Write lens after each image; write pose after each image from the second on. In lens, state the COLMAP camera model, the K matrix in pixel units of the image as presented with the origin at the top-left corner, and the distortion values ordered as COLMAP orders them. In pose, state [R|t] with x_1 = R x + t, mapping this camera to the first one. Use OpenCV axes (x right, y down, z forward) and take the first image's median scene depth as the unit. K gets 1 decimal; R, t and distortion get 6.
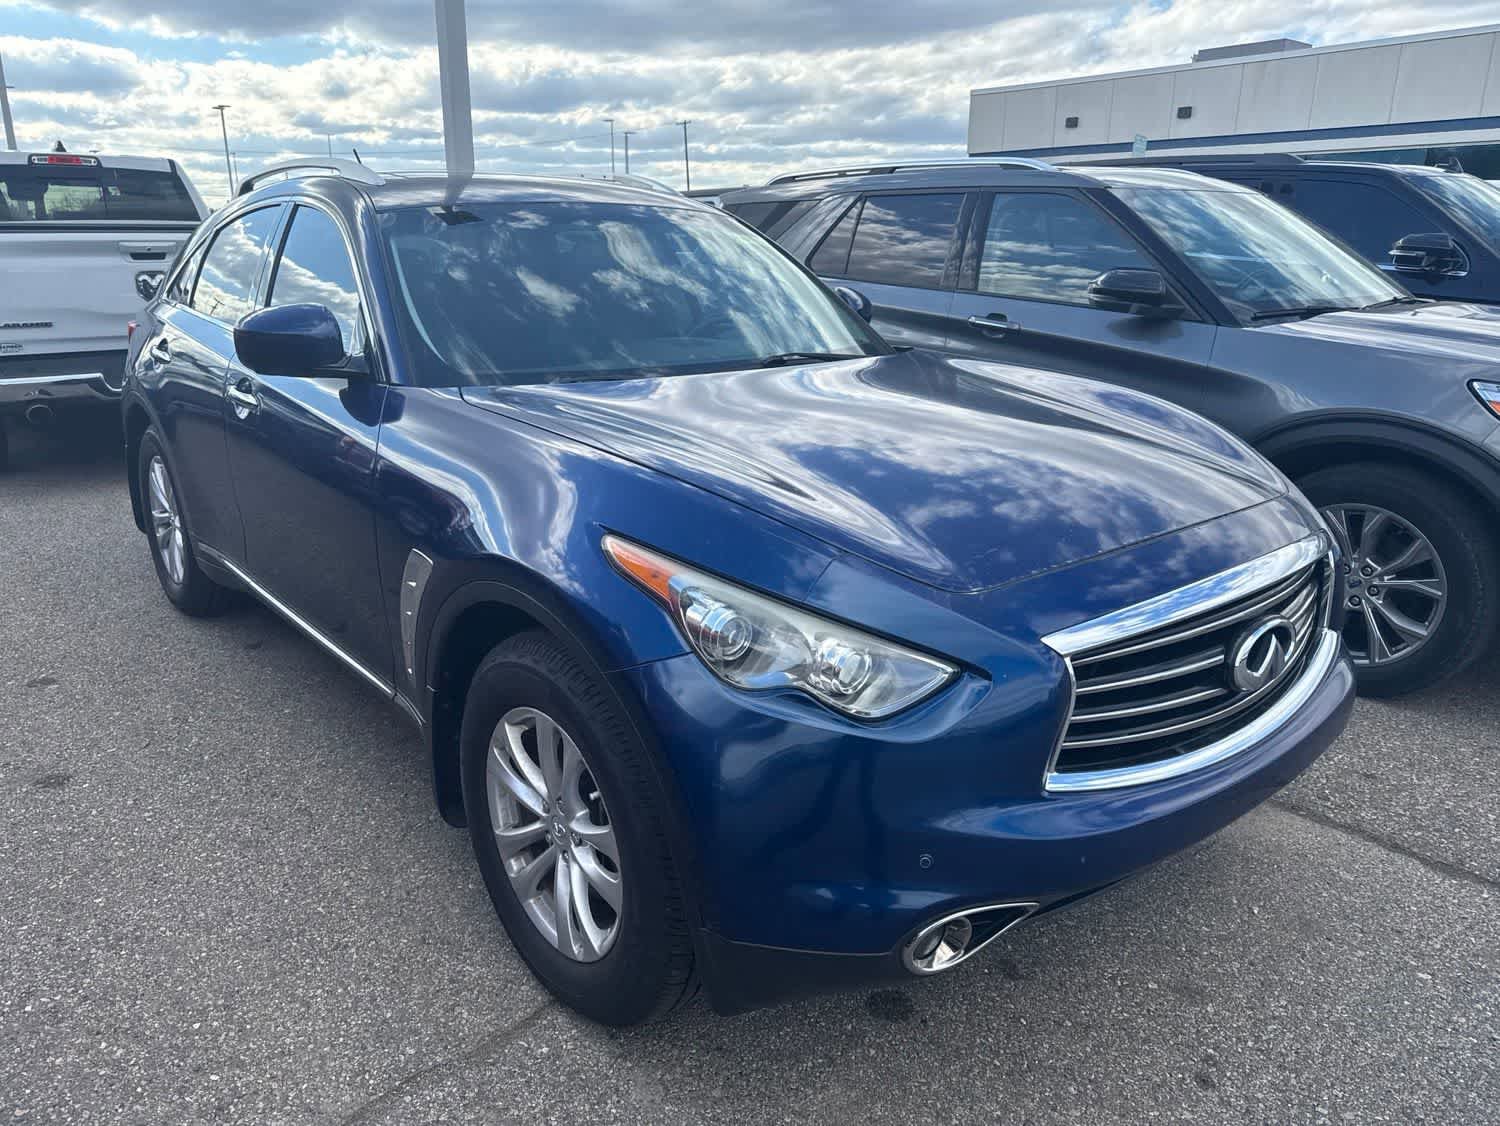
lens RADIAL K [[1063.7, 0, 744.4], [0, 1063.7, 576.3], [0, 0, 1]] dist [0.021675, -0.021127]
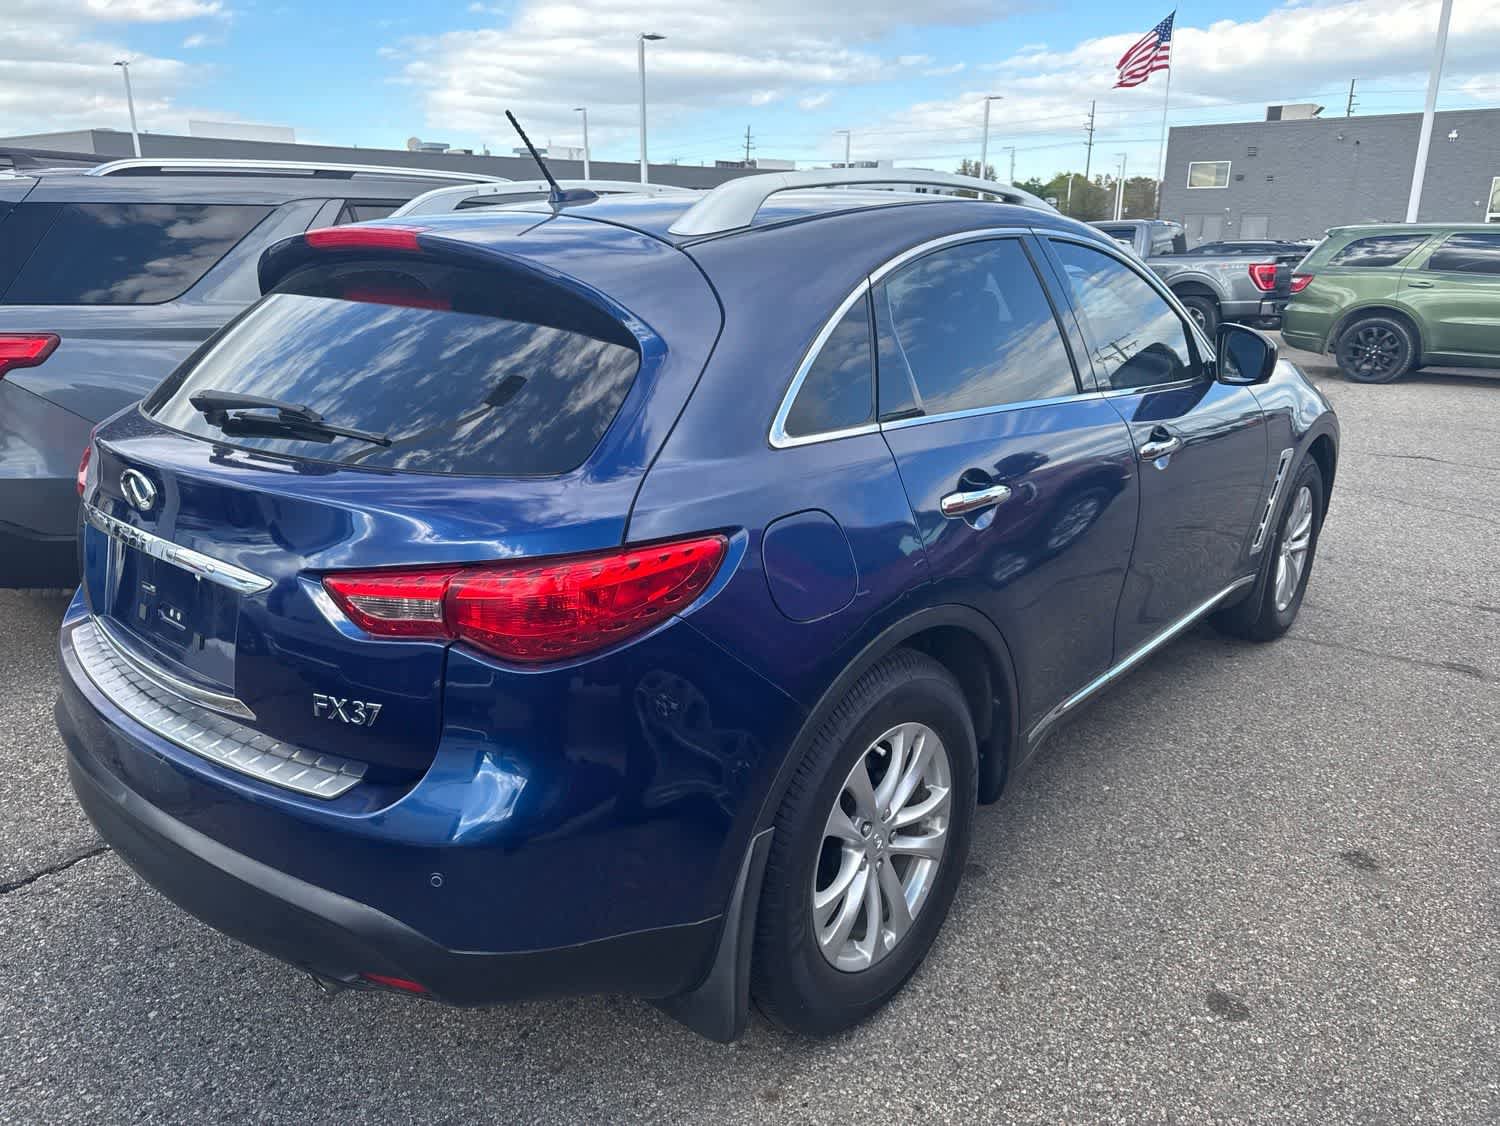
lens RADIAL K [[1063.7, 0, 747.3], [0, 1063.7, 563.0], [0, 0, 1]] dist [0.021675, -0.021127]
pose [[-0.164672, -0.297972, 0.940264, -1.074943], [0.296003, 0.894410, 0.335280, -0.404534], [-0.940885, 0.333532, -0.059083, 1.165871]]
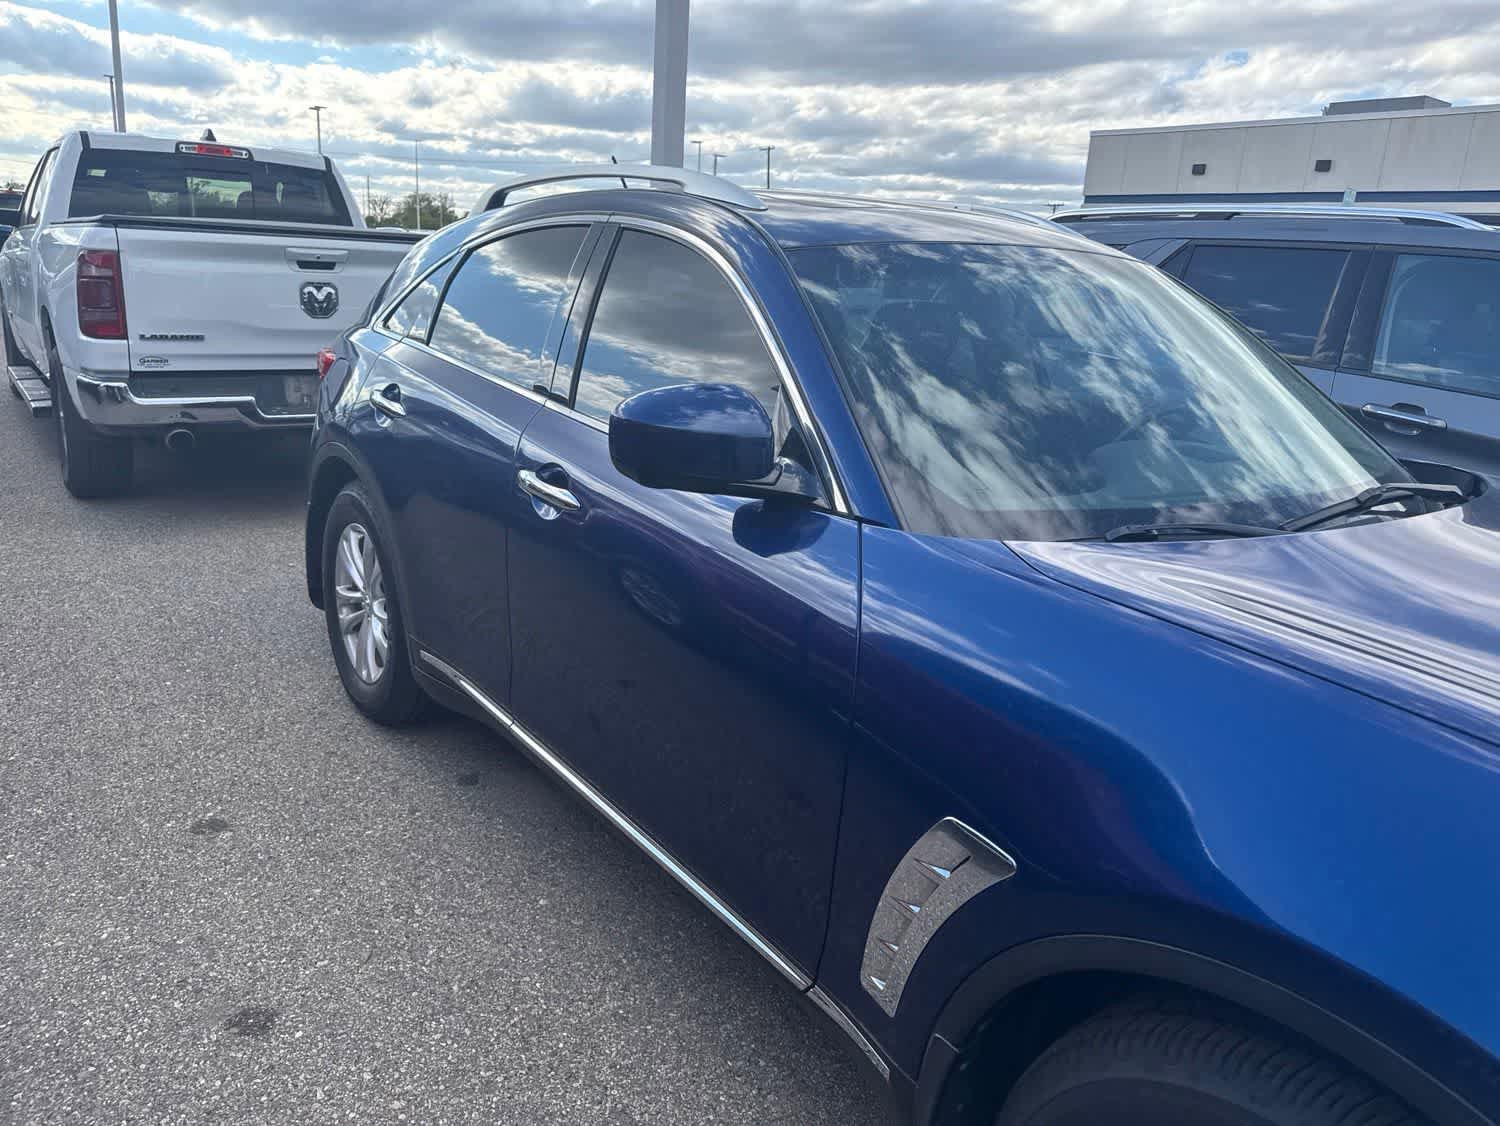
lens RADIAL K [[1063.7, 0, 756.6], [0, 1063.7, 568.1], [0, 0, 1]] dist [0.021675, -0.021127]
pose [[0.997354, 0.066156, -0.030125, -0.249302], [-0.066987, 0.997375, -0.027477, -0.085767], [0.028228, 0.029422, 0.999168, 0.237496]]
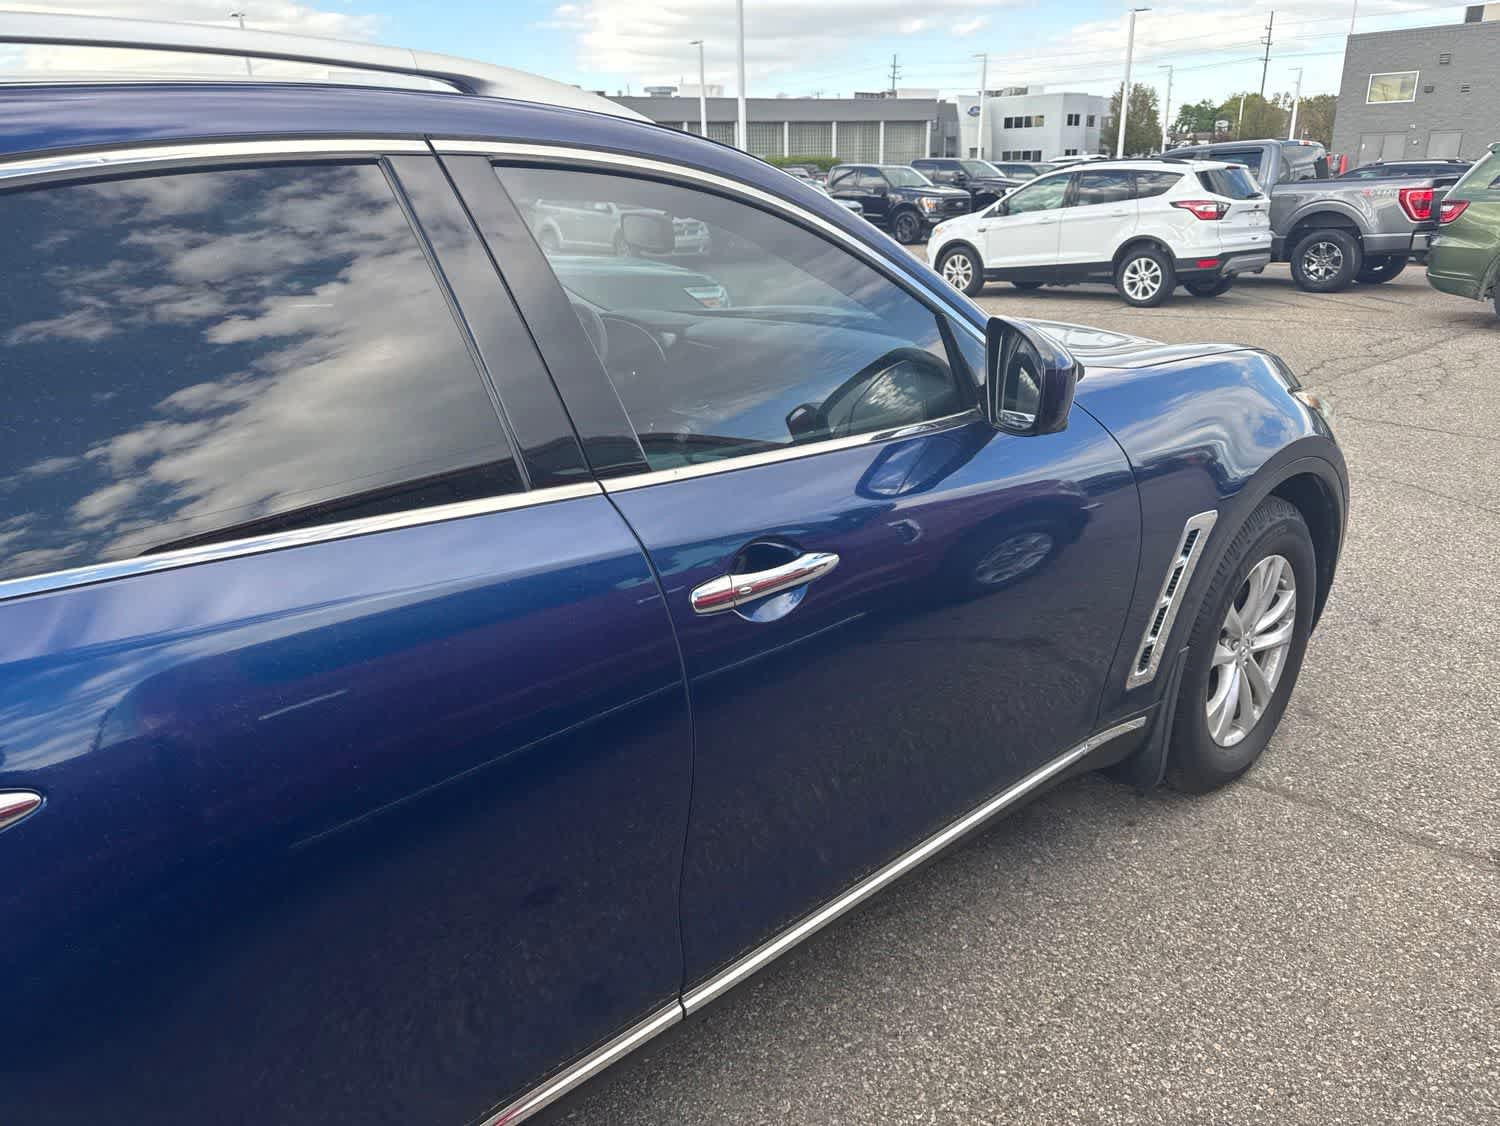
lens RADIAL K [[1063.7, 0, 753.5], [0, 1063.7, 561.4], [0, 0, 1]] dist [0.021675, -0.021127]
pose [[-0.039585, -0.347494, 0.936846, -0.737435], [0.325677, 0.881896, 0.340873, -0.272974], [-0.944652, 0.318602, 0.078260, 0.790204]]
